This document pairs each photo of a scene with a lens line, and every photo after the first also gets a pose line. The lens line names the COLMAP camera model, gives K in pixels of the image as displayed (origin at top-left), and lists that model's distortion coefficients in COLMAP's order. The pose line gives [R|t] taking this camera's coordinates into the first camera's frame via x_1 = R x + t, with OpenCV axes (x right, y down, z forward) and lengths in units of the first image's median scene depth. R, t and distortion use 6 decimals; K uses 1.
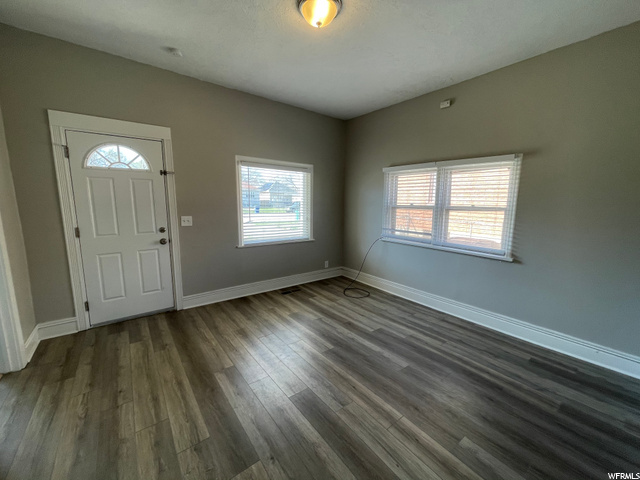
lens RADIAL K [[259.1, 0, 318.9], [0, 259.1, 236.0], [0, 0, 1]] dist [-0.000302, 0.000018]
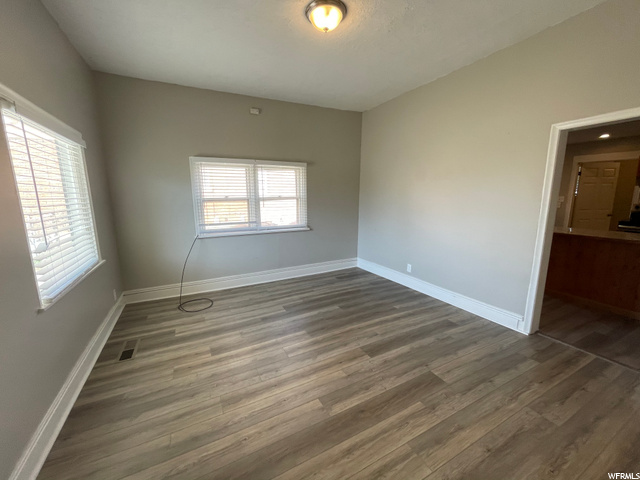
lens RADIAL K [[259.1, 0, 318.9], [0, 259.1, 236.0], [0, 0, 1]] dist [-0.000302, 0.000018]
pose [[0.177728, -0.174332, 0.968515, -0.700357], [0.144115, 0.978183, 0.149626, -0.082974], [-0.973470, 0.112985, 0.198974, 0.531321]]
